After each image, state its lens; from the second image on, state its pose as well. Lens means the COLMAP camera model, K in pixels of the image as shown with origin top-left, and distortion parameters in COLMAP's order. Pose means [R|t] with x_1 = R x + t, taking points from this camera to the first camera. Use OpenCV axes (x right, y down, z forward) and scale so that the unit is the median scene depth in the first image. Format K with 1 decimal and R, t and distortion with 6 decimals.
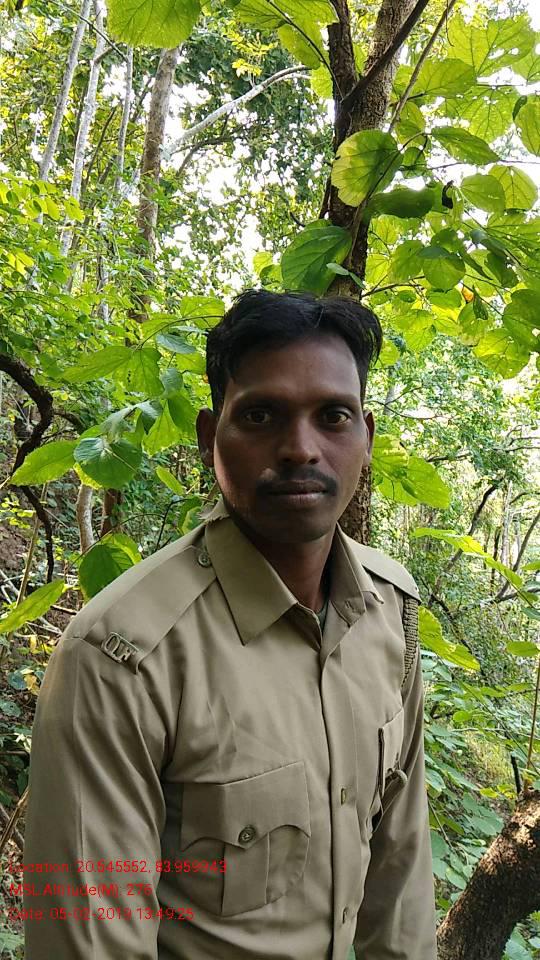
lens RADIAL K [[739.4, 0, 267.9], [0, 739.4, 483.6], [0, 0, 1]] dist [0.116577, -0.203329]
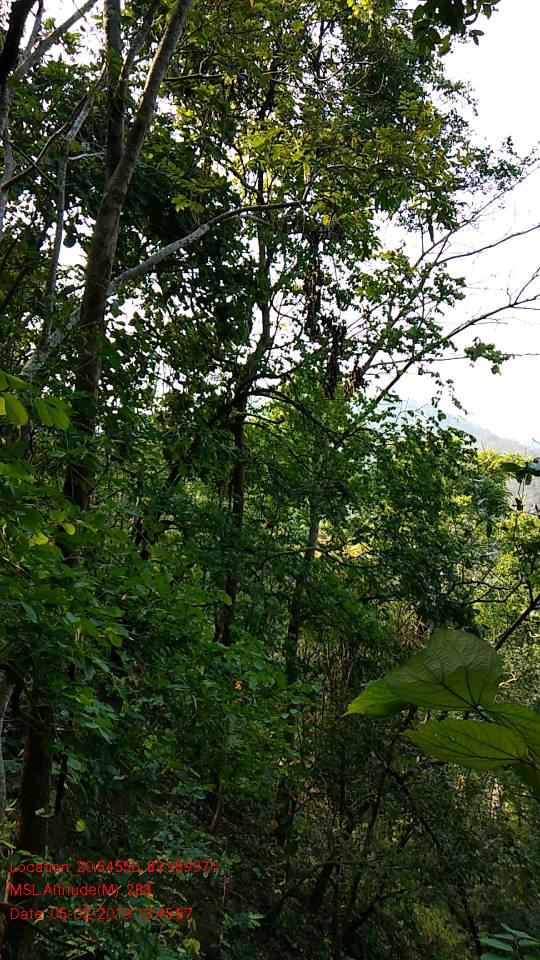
lens RADIAL K [[739.4, 0, 267.9], [0, 739.4, 483.6], [0, 0, 1]] dist [0.116577, -0.203329]
pose [[0.987388, -0.012121, 0.157855, -0.058539], [0.034766, 0.989328, -0.141496, -0.068042], [-0.154455, 0.145199, 0.977272, 0.114778]]
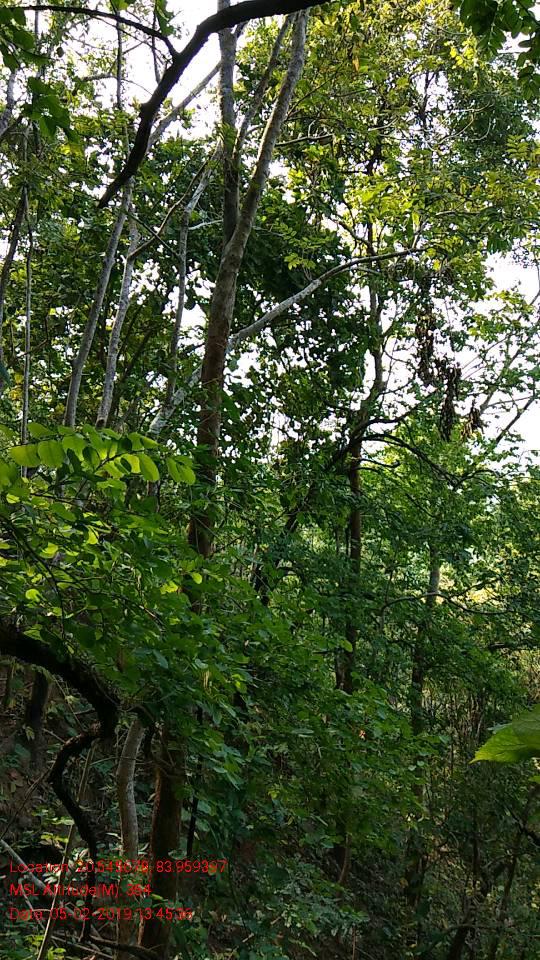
lens RADIAL K [[739.4, 0, 267.9], [0, 739.4, 483.6], [0, 0, 1]] dist [0.116577, -0.203329]
pose [[0.999475, -0.032141, 0.004060, -0.059759], [0.032287, 0.977953, -0.206314, -0.068153], [0.002661, 0.206337, 0.978477, 0.107363]]
